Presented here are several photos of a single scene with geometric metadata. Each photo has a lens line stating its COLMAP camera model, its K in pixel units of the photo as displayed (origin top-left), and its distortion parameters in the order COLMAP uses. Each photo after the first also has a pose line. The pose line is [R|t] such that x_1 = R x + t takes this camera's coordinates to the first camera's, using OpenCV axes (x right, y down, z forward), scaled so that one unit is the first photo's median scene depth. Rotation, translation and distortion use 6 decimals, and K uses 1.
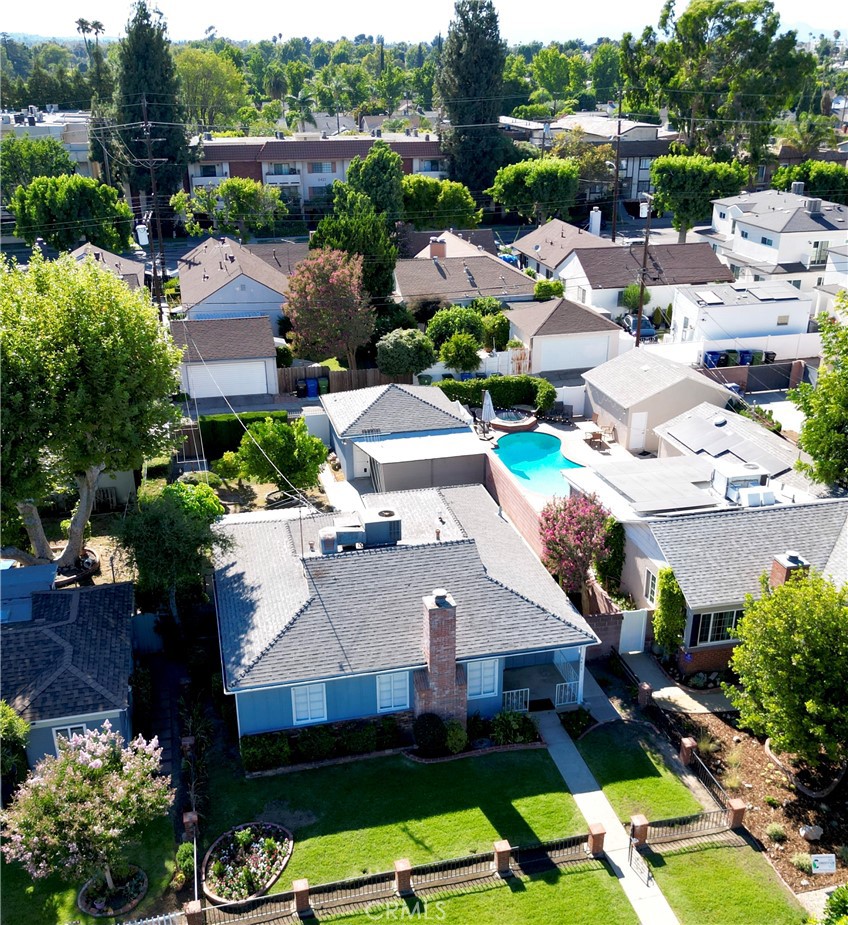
lens RADIAL K [[1023.8, 0, 423.9], [0, 1023.8, 486.7], [0, 0, 1]] dist [0.037116, -0.040754]
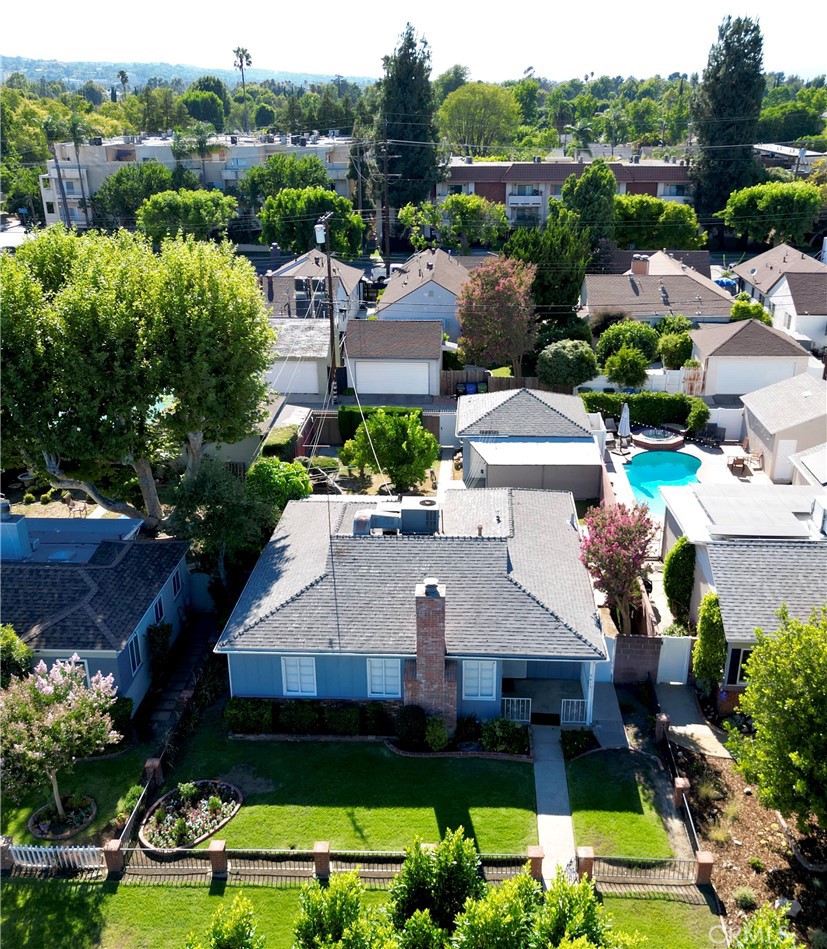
lens RADIAL K [[1003.4, 0, 413.5], [0, 1003.4, 474.5], [0, 0, 1]] dist [0.021503, 0.004784]
pose [[0.958517, 0.099284, -0.267184, 0.204741], [-0.108400, 0.993915, -0.019548, 0.019620], [0.263617, 0.047700, 0.963447, 0.064118]]
